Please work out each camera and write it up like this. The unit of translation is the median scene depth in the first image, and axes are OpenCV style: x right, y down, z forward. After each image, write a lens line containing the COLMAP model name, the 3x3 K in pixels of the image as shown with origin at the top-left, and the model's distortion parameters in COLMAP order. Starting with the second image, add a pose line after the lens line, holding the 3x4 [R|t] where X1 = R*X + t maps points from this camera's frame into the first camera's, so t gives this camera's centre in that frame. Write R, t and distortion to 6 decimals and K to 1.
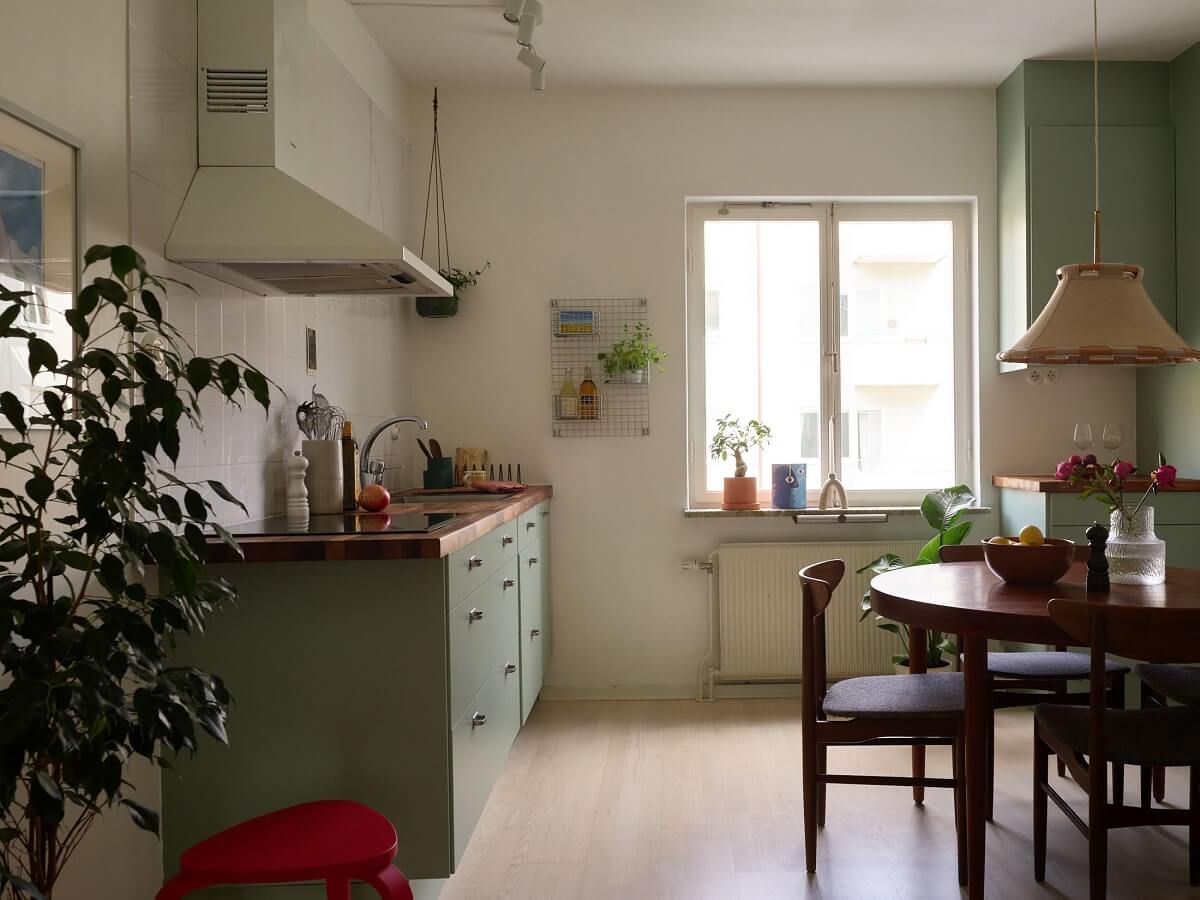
lens RADIAL K [[1051.8, 0, 600.0], [0, 1051.8, 450.0], [0, 0, 1]] dist [-0.006211, -0.019210]
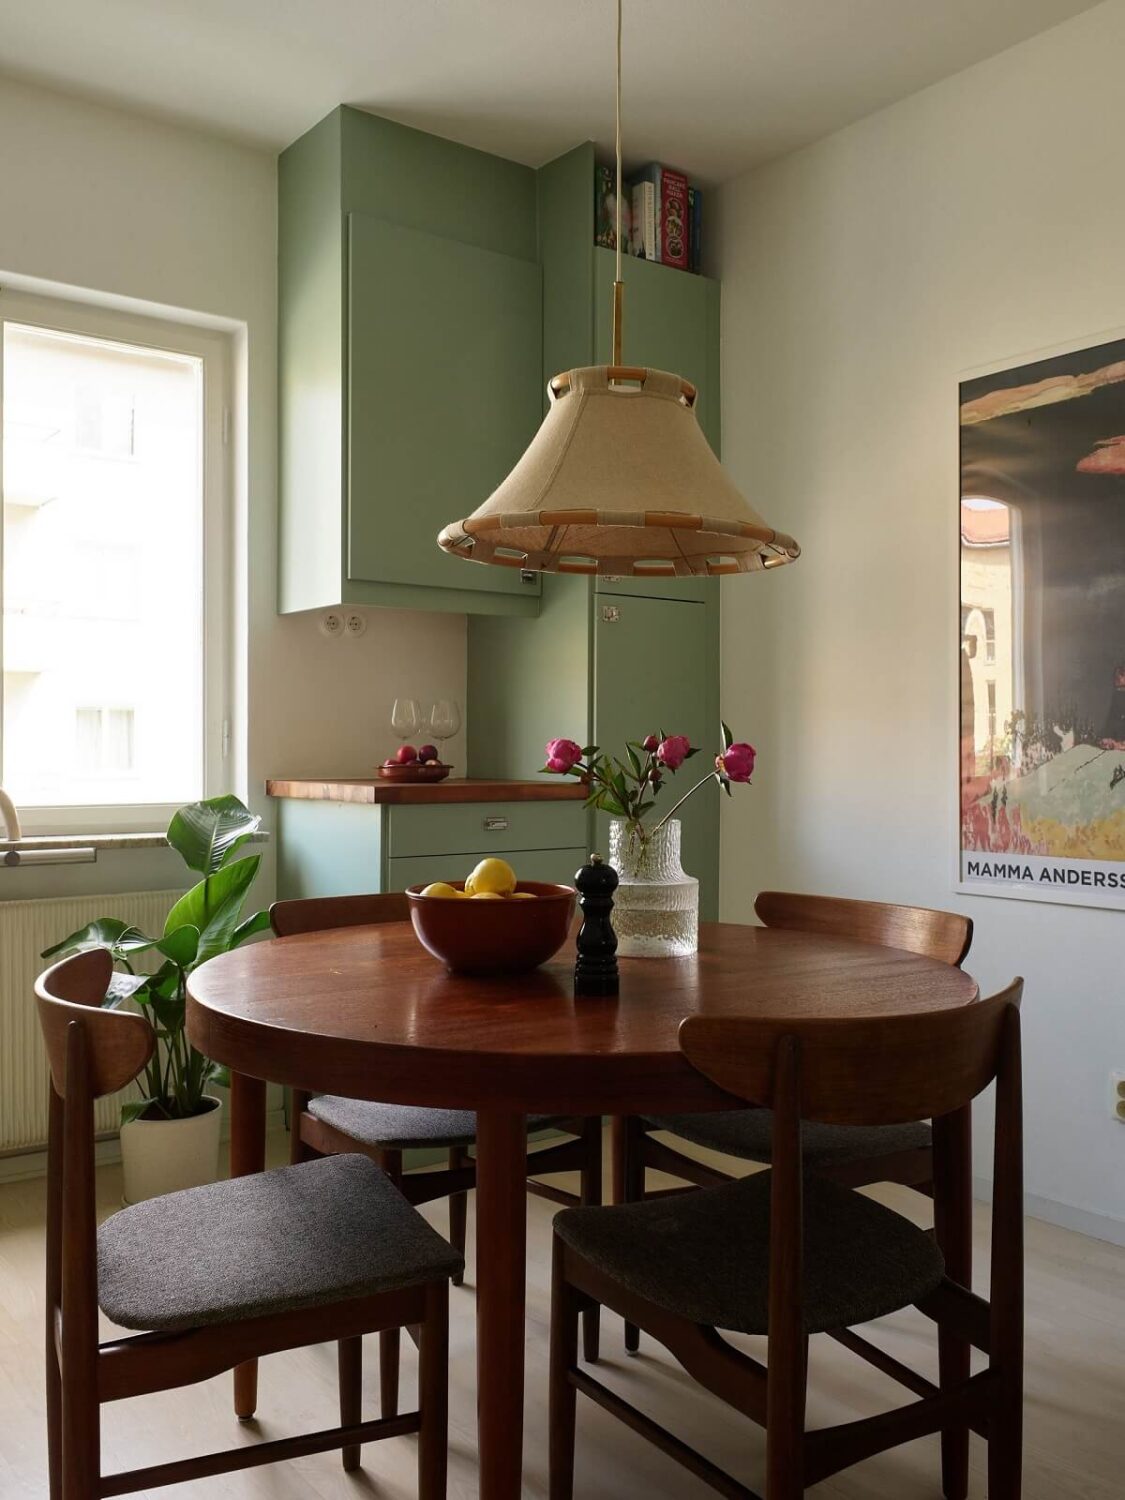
lens RADIAL K [[1350.4, 0, 562.5], [0, 1350.4, 750.0], [0, 0, 1]] dist [-0.009520, 0.008485]
pose [[0.768069, 0.015262, 0.640185, 0.001589], [-0.008427, 0.999870, -0.013726, 0.017190], [-0.640311, 0.005148, 0.768098, 0.298273]]
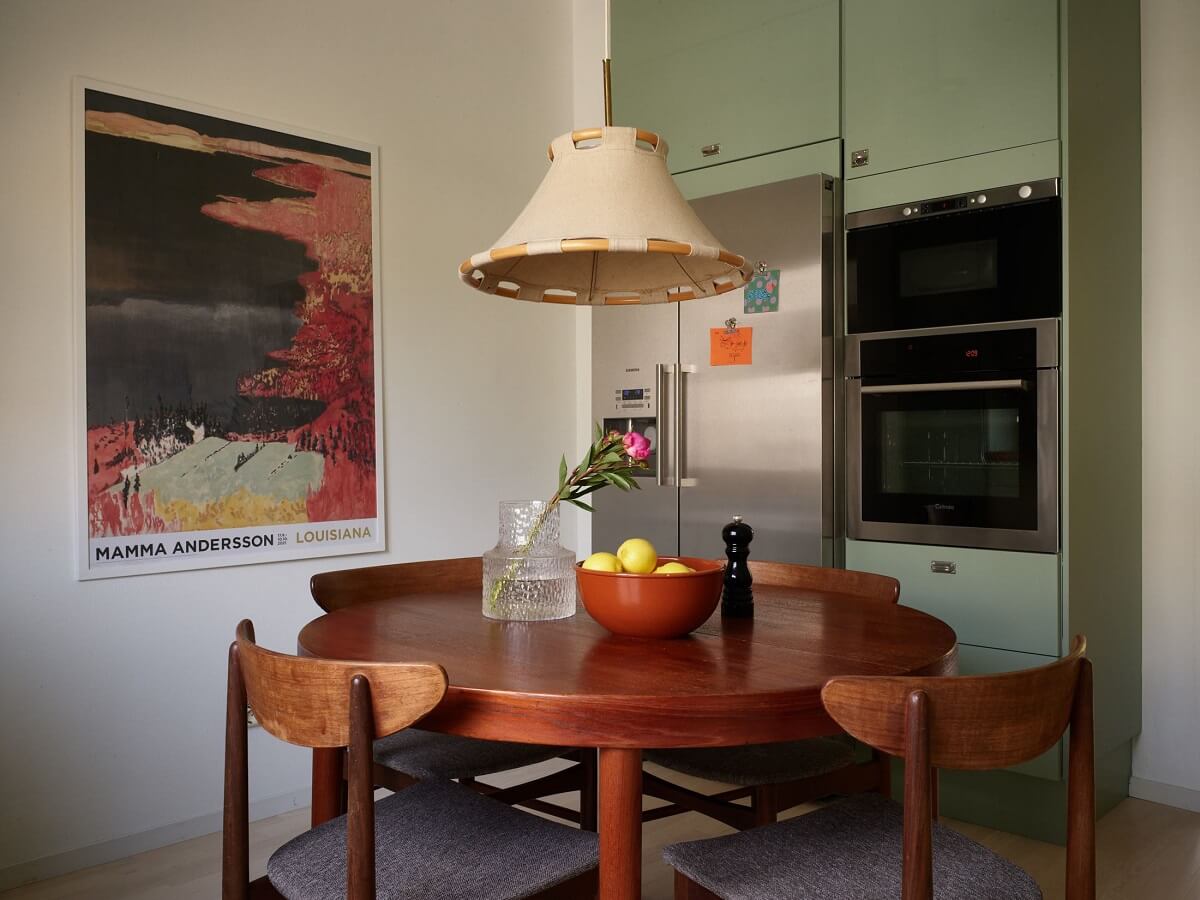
lens RADIAL K [[1051.8, 0, 600.0], [0, 1051.8, 450.0], [0, 0, 1]] dist [-0.006211, -0.019210]
pose [[-0.771512, 0.012013, 0.636101, 0.015414], [0.020334, 0.999777, 0.005781, 0.015213], [-0.635890, 0.017394, -0.771584, 0.575126]]
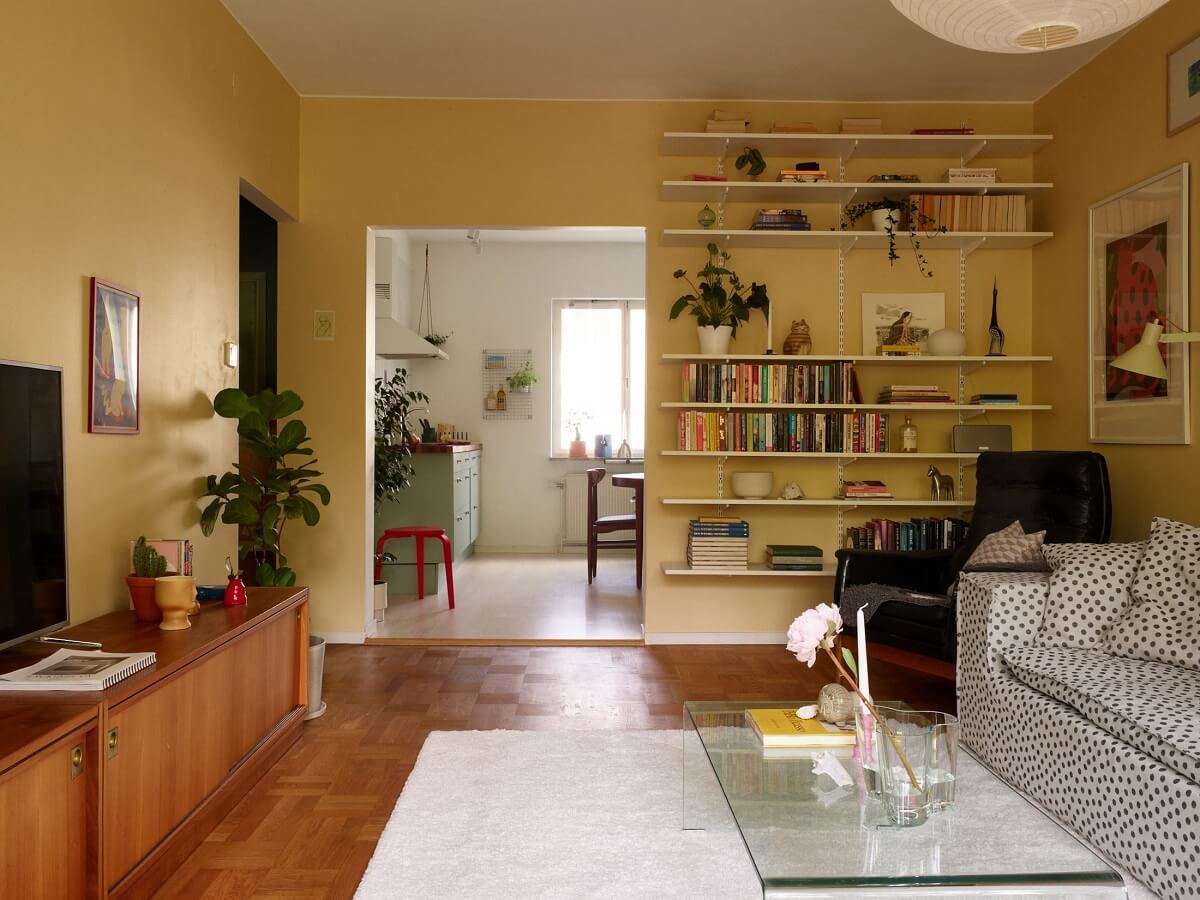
lens RADIAL K [[1051.8, 0, 600.0], [0, 1051.8, 450.0], [0, 0, 1]] dist [-0.006211, -0.019210]
pose [[0.996017, 0.011839, 0.088380, 0.000382], [-0.012035, 0.999926, 0.001681, 0.042205], [-0.088353, -0.002738, 0.996085, -1.049822]]
